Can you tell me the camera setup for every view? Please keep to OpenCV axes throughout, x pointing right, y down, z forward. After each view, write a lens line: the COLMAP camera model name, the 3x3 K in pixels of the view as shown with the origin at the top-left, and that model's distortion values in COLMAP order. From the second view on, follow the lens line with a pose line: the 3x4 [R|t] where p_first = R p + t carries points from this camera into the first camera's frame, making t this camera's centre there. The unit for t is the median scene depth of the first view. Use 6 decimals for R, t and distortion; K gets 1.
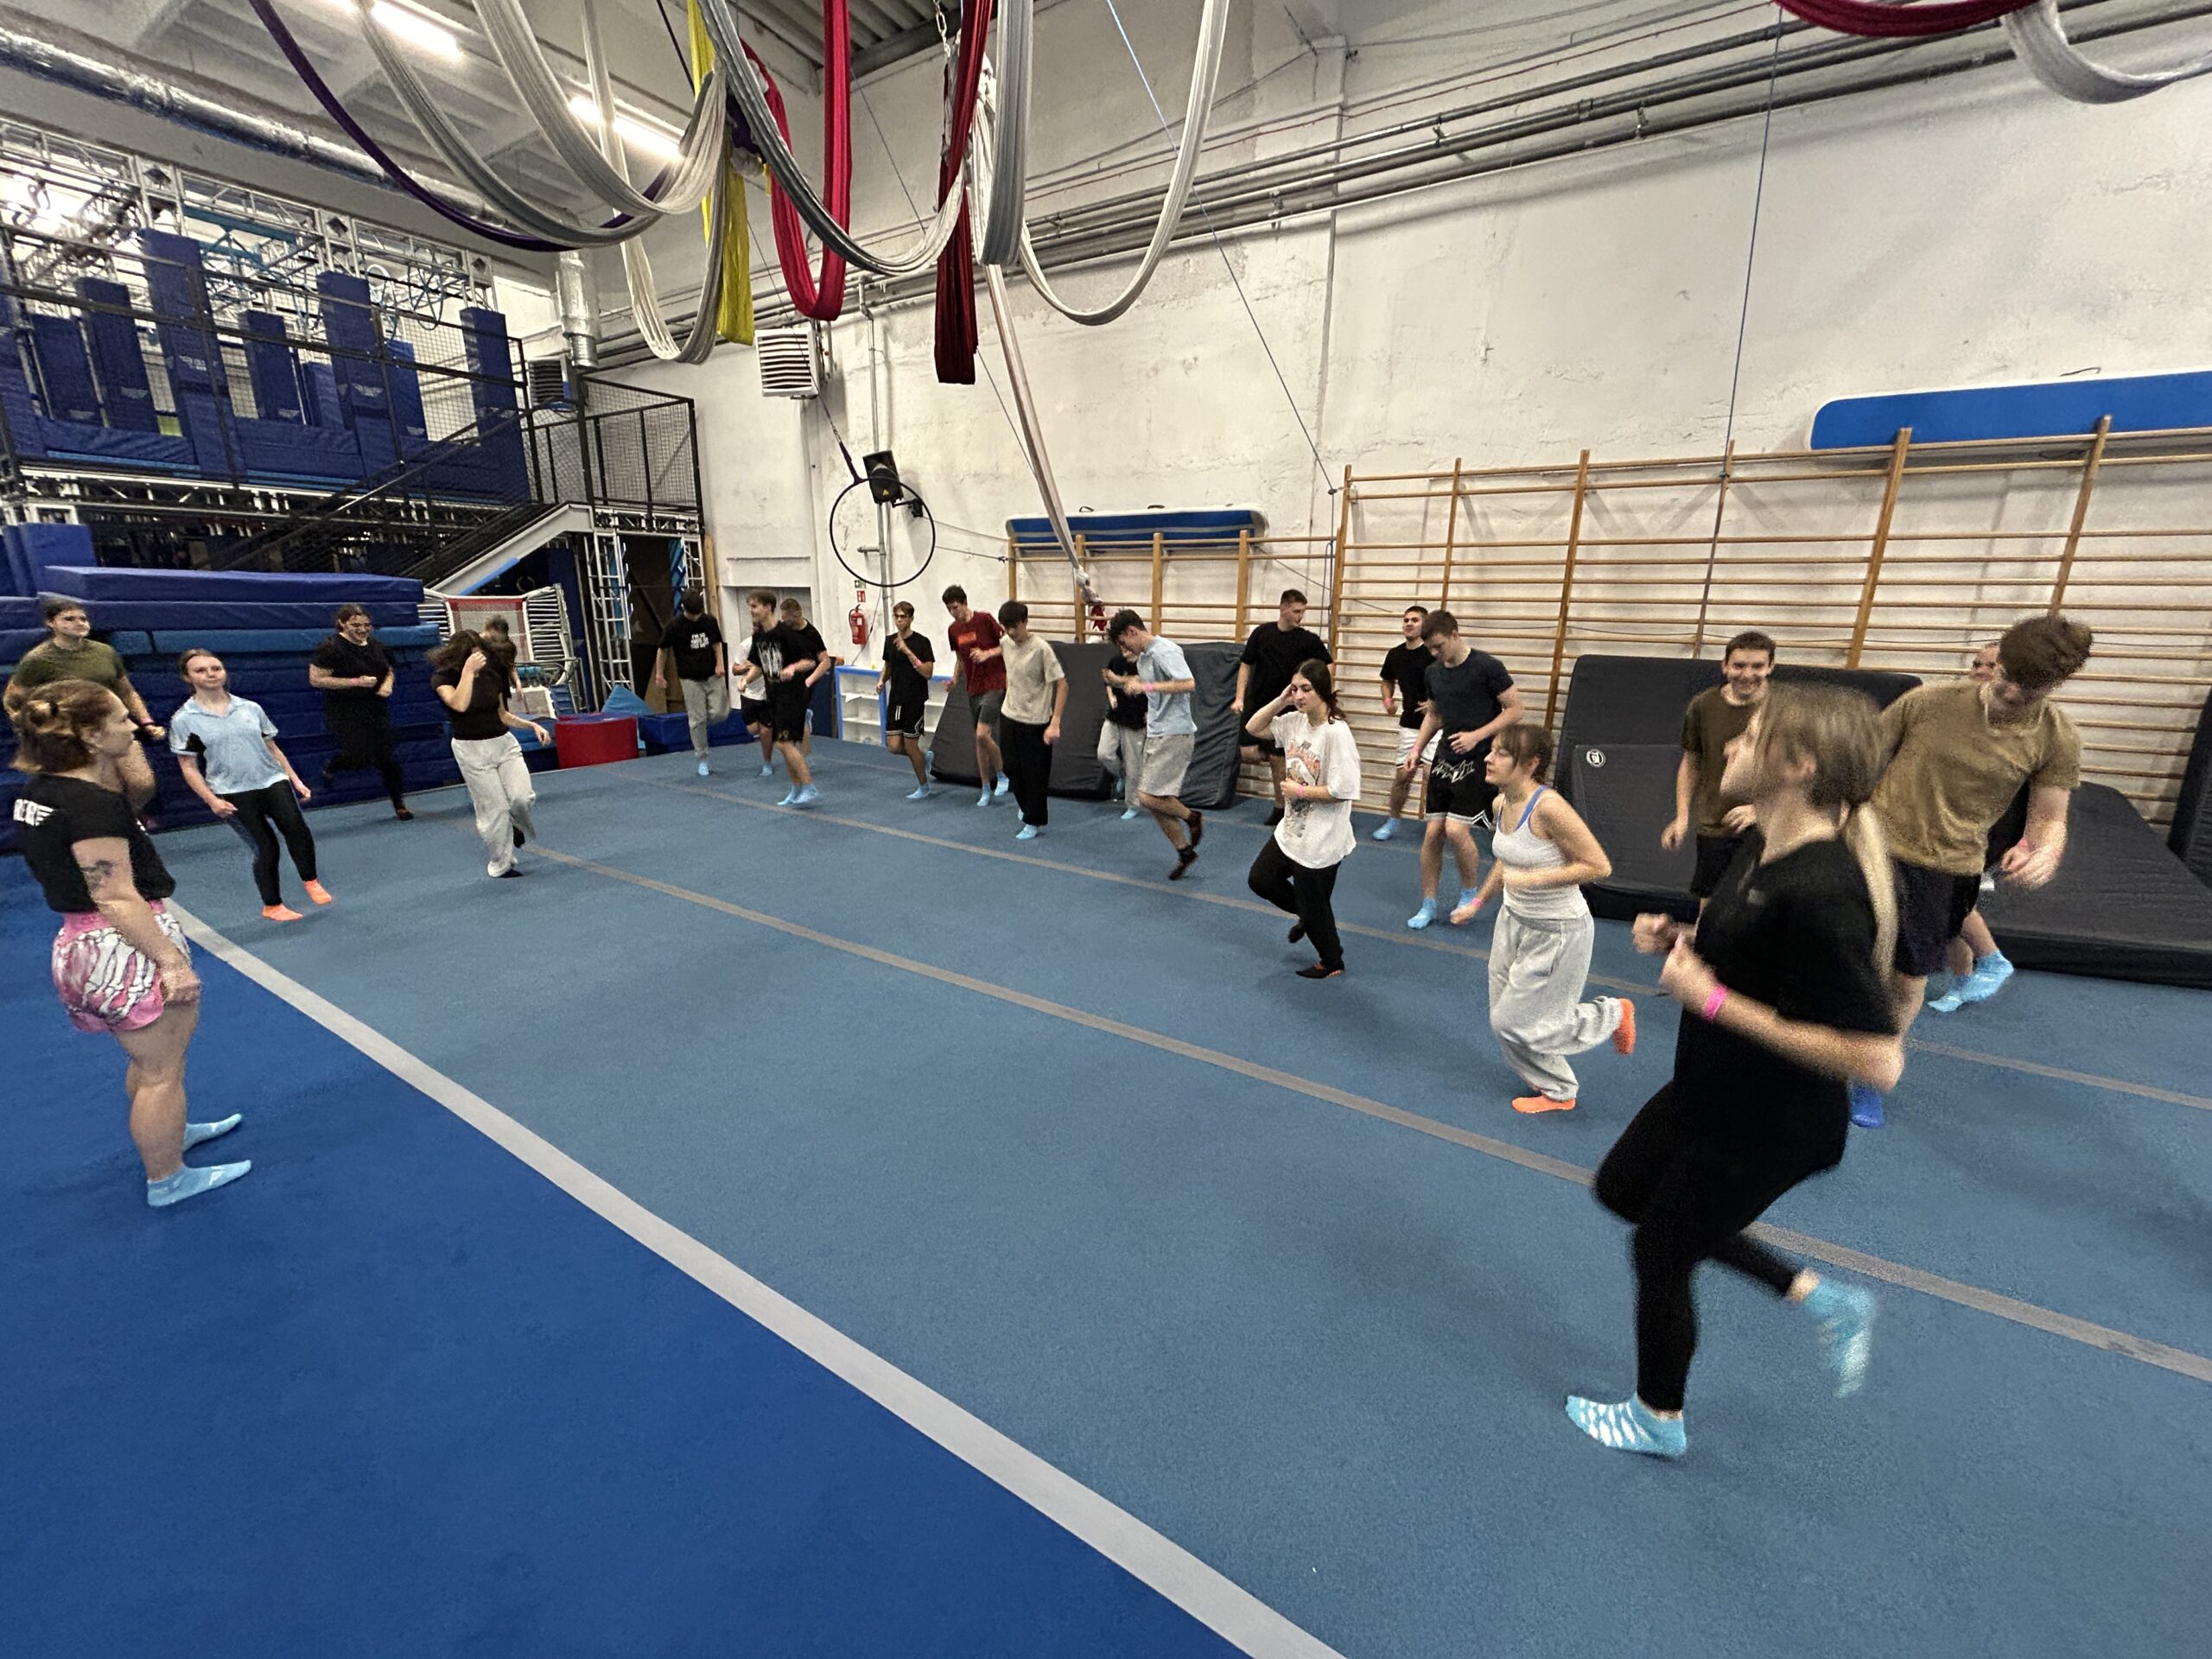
lens RADIAL K [[880.1, 0, 1097.4], [0, 880.1, 843.5], [0, 0, 1]] dist [-0.008698, 0.001413]
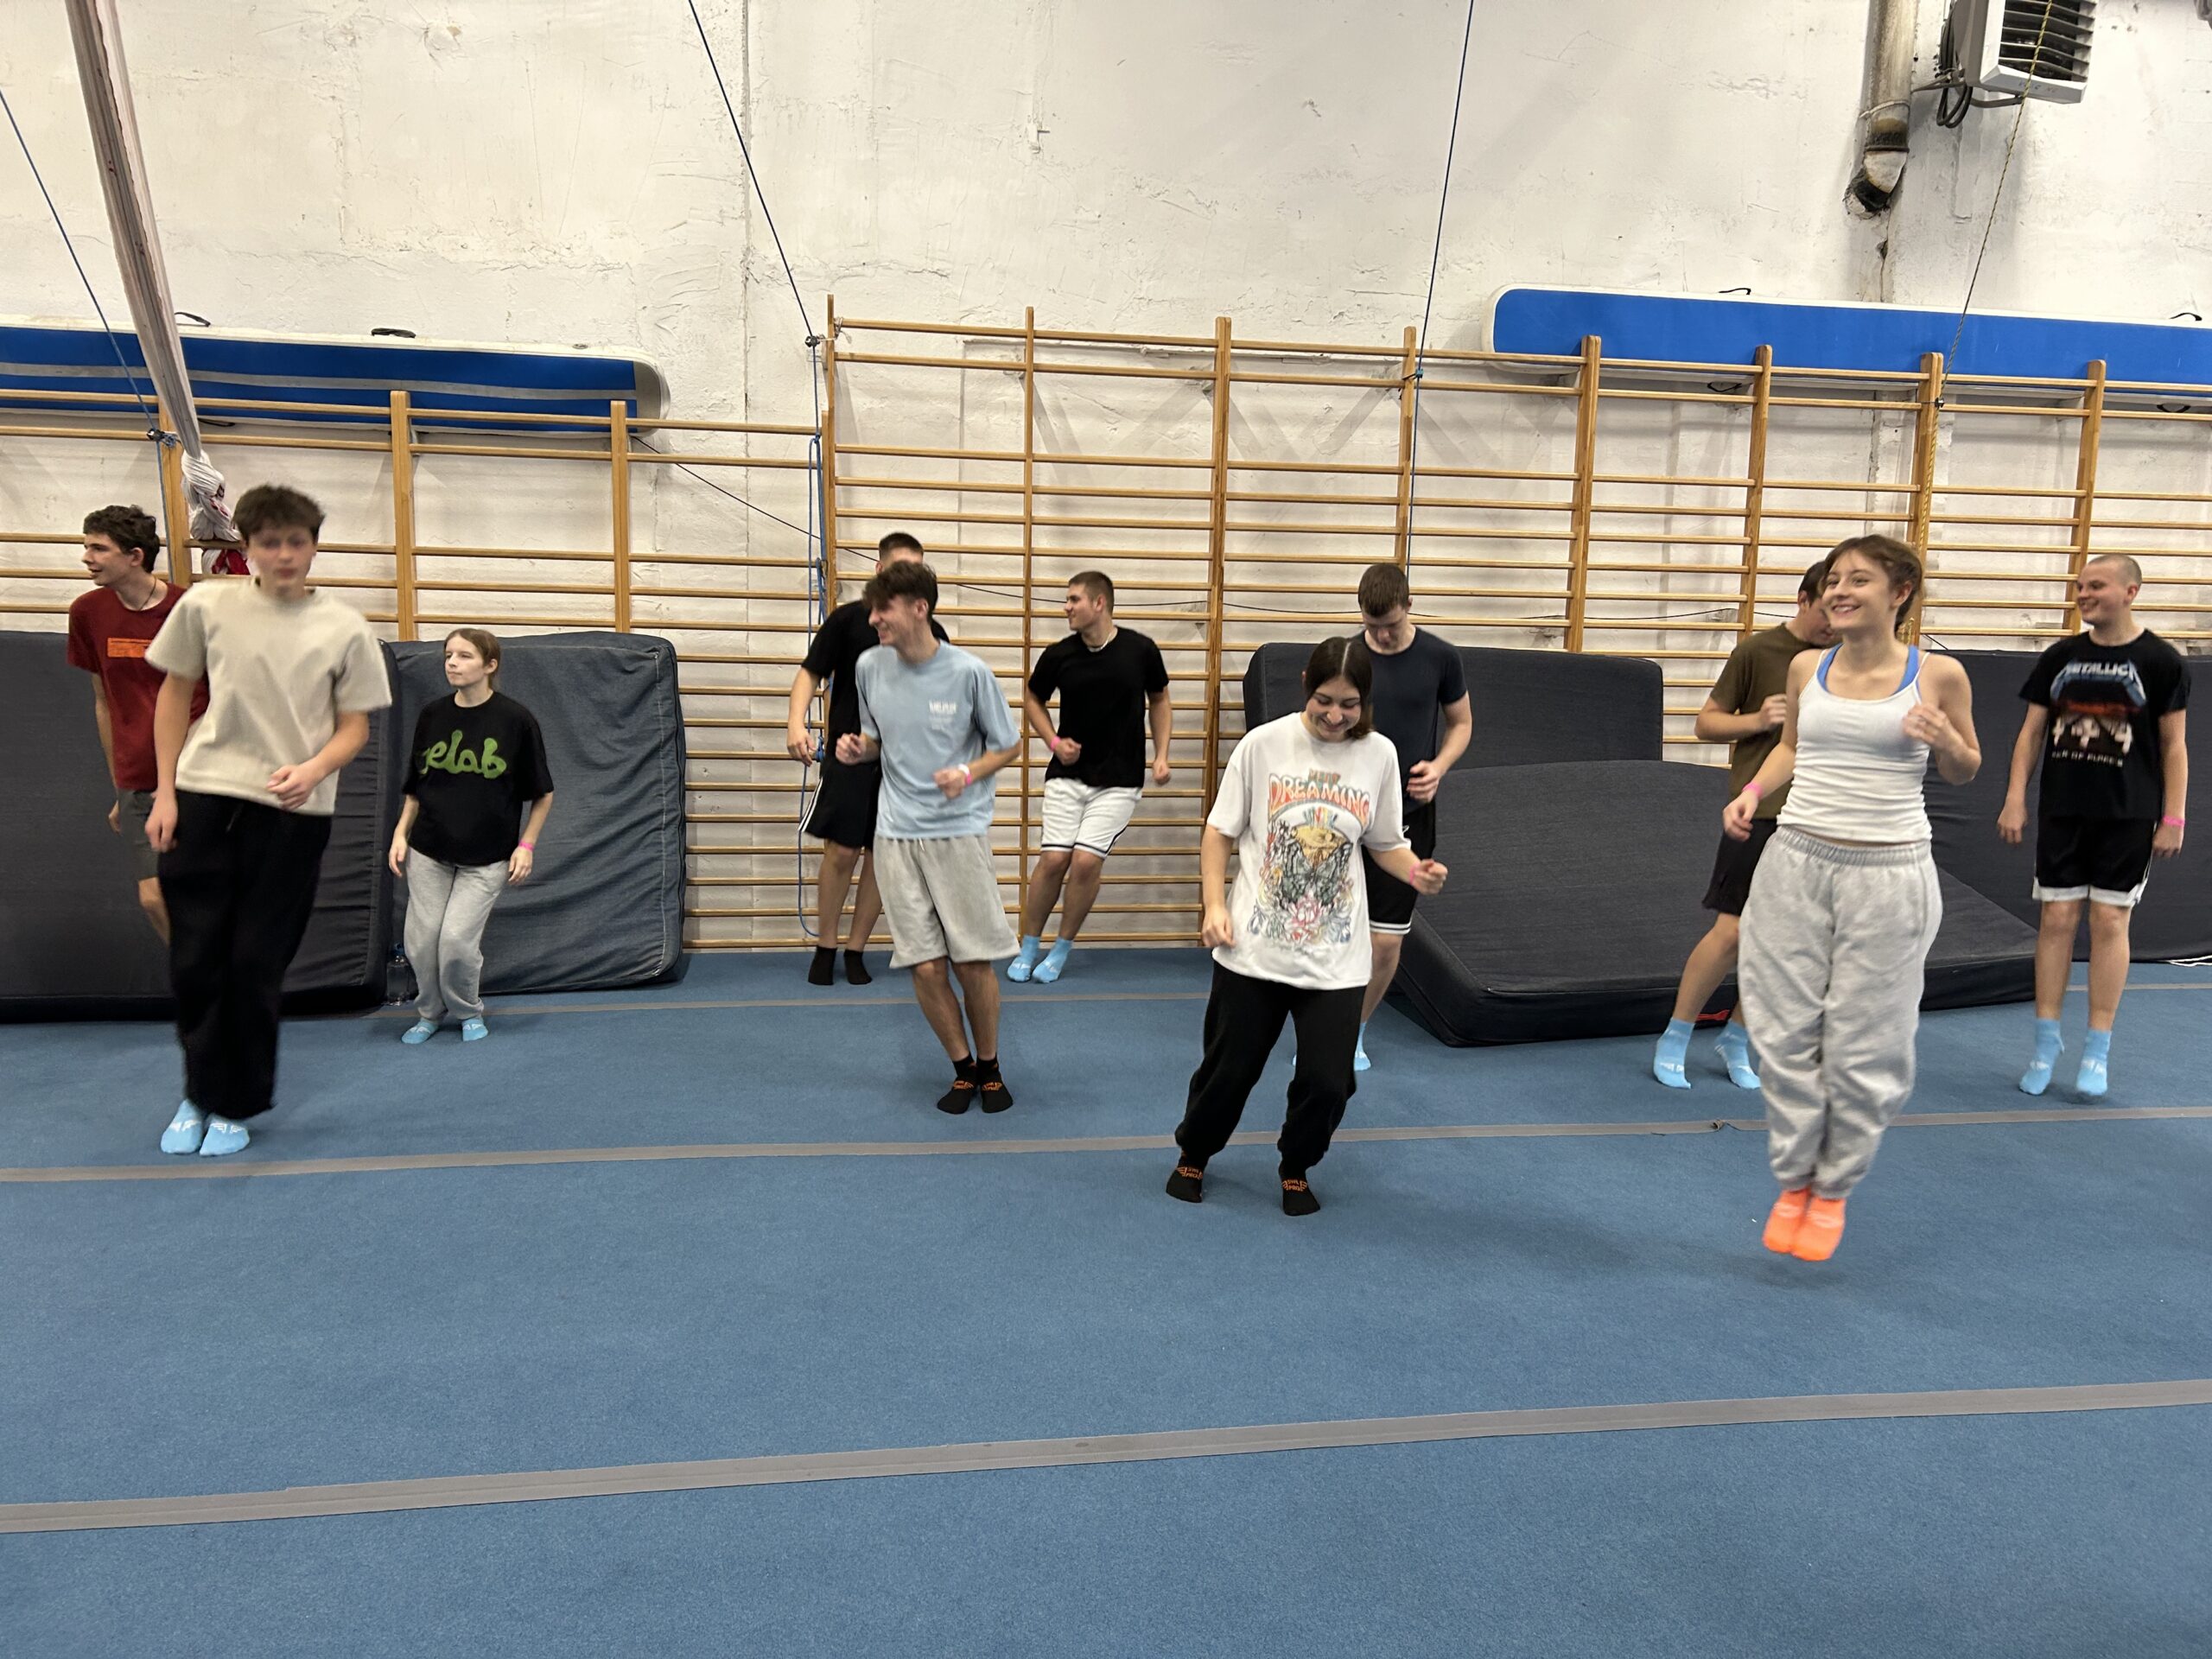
lens RADIAL K [[1703.8, 0, 1103.1], [0, 1703.8, 843.5], [0, 0, 1]] dist [0.045987, -0.047388]
pose [[0.749575, -0.094320, 0.655165, -0.327568], [0.157066, 0.986871, -0.037625, -0.048343], [-0.643015, 0.131107, 0.754548, 0.181105]]
